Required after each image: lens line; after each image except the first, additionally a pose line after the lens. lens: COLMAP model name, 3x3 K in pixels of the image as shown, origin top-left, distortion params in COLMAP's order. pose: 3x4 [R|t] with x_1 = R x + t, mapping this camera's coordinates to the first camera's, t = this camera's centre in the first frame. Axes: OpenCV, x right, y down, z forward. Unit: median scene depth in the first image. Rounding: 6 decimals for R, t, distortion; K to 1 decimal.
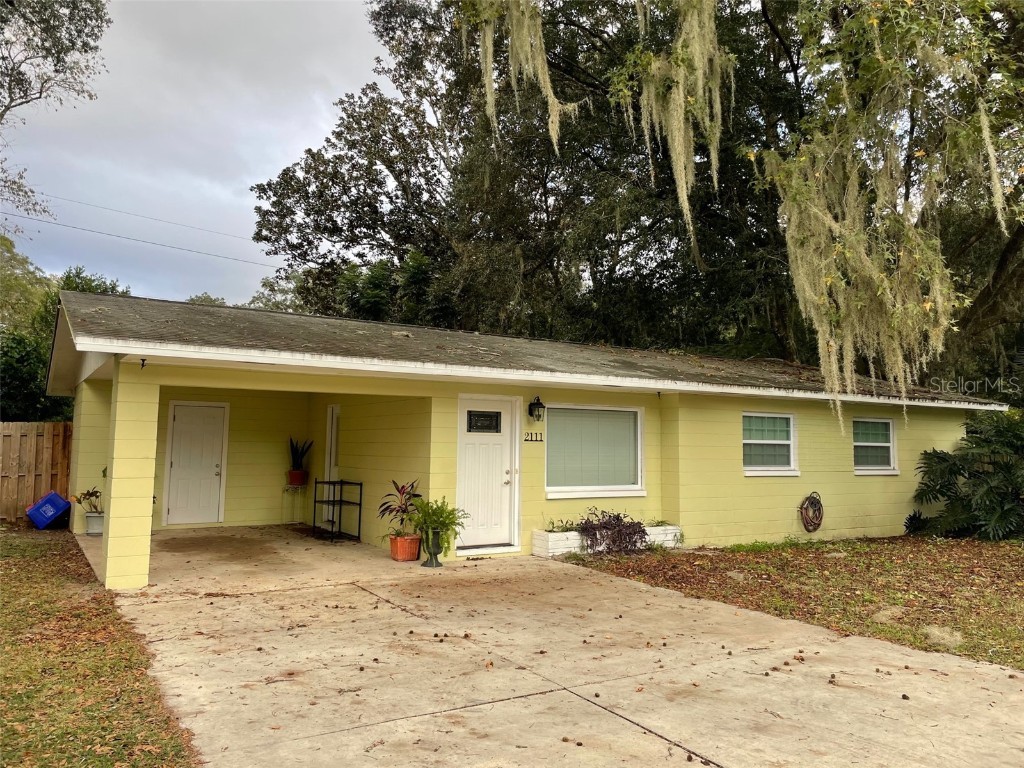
lens RADIAL K [[781.1, 0, 512.0], [0, 781.1, 384.0], [0, 0, 1]] dist [0.070110, -0.093057]
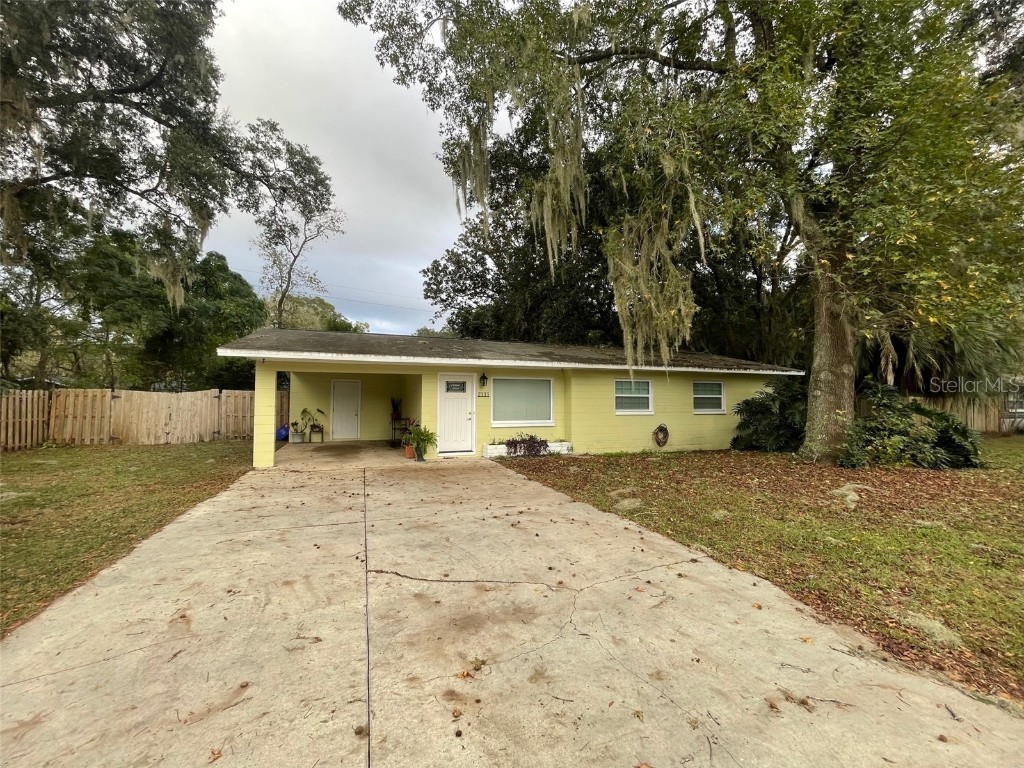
lens RADIAL K [[414.7, 0, 511.9], [0, 414.7, 390.0], [0, 0, 1]] dist [-0.000862, 0.000022]
pose [[0.977254, -0.015984, -0.211468, 0.288159], [0.026527, 0.998537, 0.047112, 0.011818], [0.210406, -0.051650, 0.976249, 0.044802]]
